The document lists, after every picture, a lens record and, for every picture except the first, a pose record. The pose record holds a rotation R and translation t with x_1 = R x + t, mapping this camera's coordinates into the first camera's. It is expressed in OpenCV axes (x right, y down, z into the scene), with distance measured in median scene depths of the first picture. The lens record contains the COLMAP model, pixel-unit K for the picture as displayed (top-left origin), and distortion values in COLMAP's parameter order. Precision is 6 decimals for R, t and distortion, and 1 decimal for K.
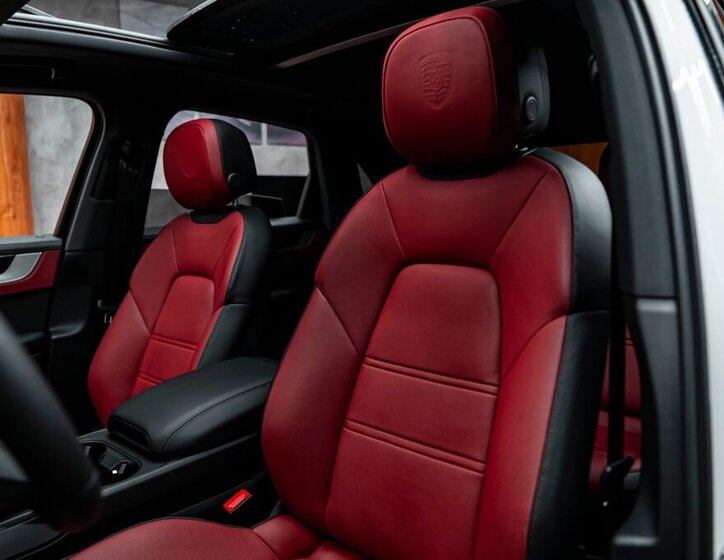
lens RADIAL K [[612.8, 0, 395.5], [0, 612.8, 283.5], [0, 0, 1]] dist [-0.027746, 0.015794]
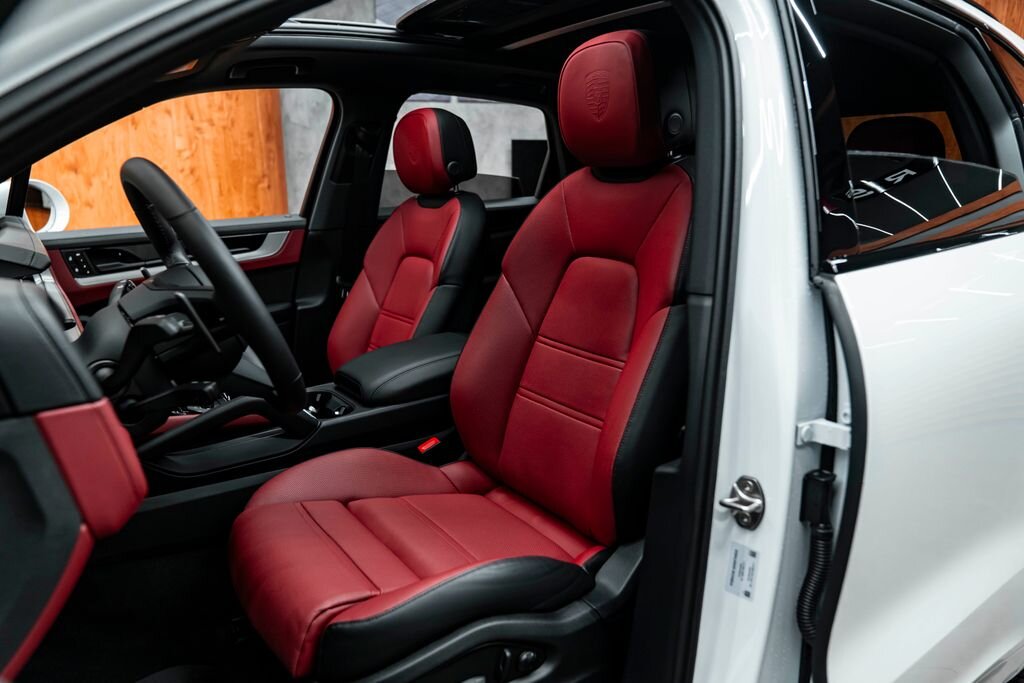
lens RADIAL K [[676.2, 0, 506.8], [0, 676.2, 346.5], [0, 0, 1]] dist [-0.032992, 0.002340]
pose [[0.974511, 0.061580, -0.215721, 0.151981], [-0.035584, 0.991845, 0.122381, -0.012591], [0.221498, -0.111585, 0.968756, -0.230622]]
